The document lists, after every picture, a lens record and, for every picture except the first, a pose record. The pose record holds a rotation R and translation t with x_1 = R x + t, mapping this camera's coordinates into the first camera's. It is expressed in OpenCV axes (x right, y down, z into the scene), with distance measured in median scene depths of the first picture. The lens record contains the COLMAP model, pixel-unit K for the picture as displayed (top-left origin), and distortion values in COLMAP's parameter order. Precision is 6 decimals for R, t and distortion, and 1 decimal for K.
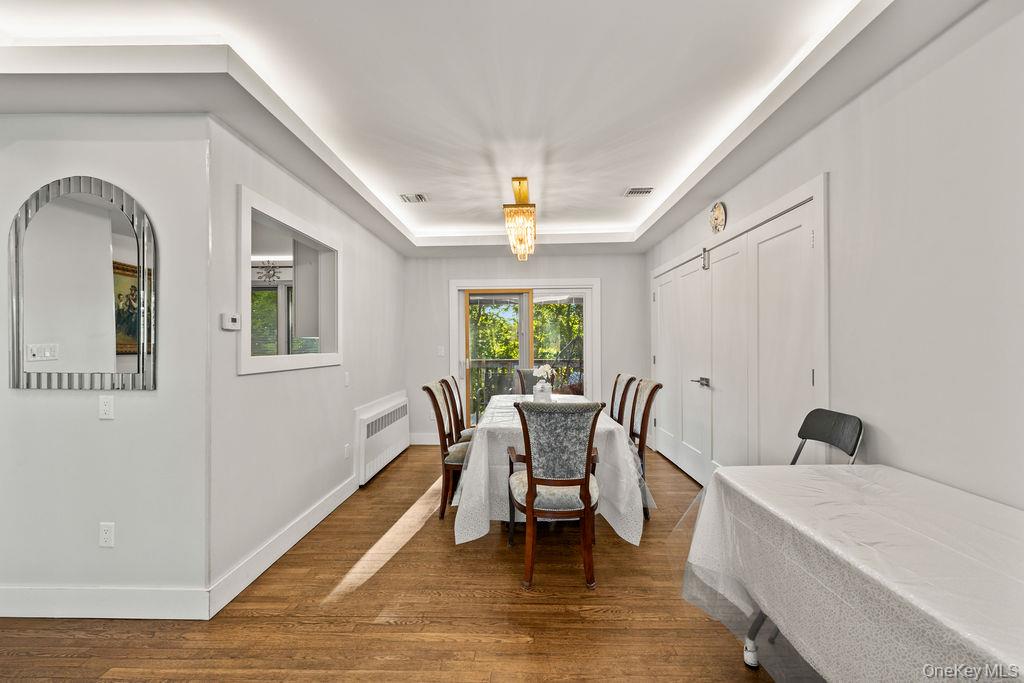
lens RADIAL K [[432.6, 0, 516.1], [0, 432.6, 342.5], [0, 0, 1]] dist [-0.001267, -0.000008]
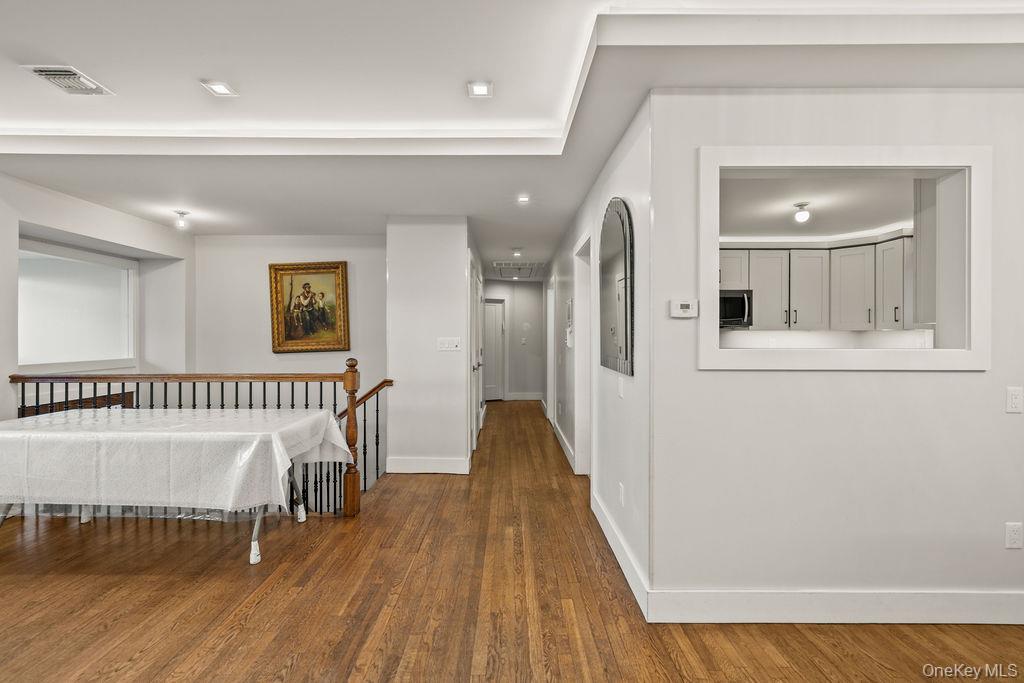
lens RADIAL K [[432.6, 0, 507.2], [0, 432.6, 336.6], [0, 0, 1]] dist [-0.001267, -0.000008]
pose [[0.019301, 0.006101, -0.999795, 0.208431], [-0.000044, 0.999981, 0.006101, 0.004242], [0.999814, -0.000073, 0.019301, 0.601542]]
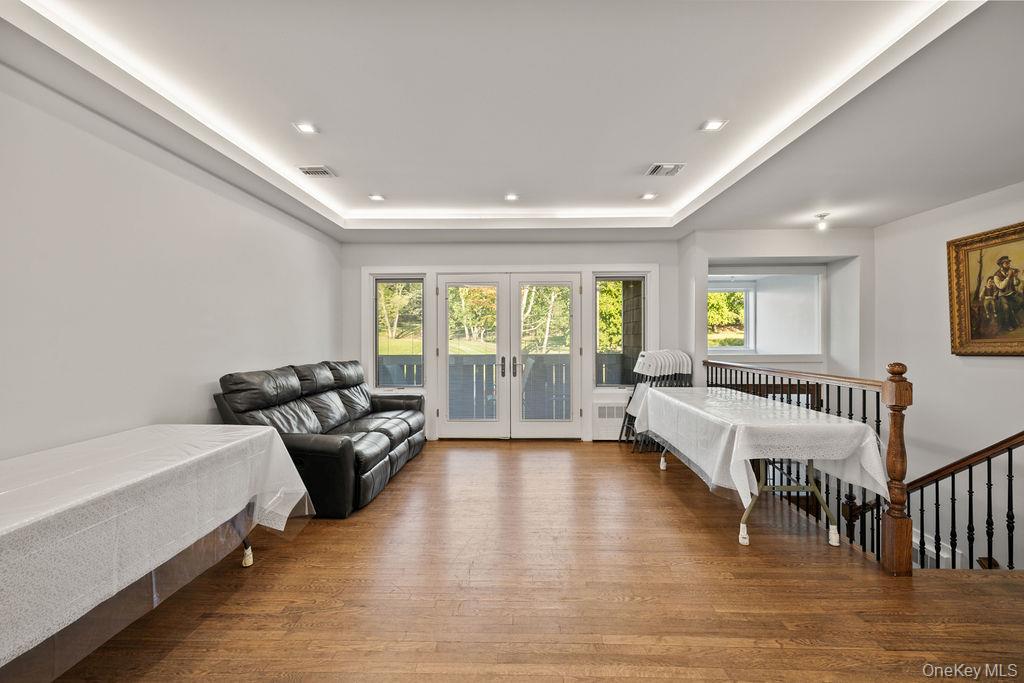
lens RADIAL K [[432.6, 0, 503.9], [0, 432.6, 337.2], [0, 0, 1]] dist [-0.001267, -0.000008]
pose [[-0.999782, 0.009975, 0.018322, -0.256796], [0.009998, 0.999949, 0.001142, 0.010765], [-0.018310, 0.001325, -0.999831, 1.164647]]
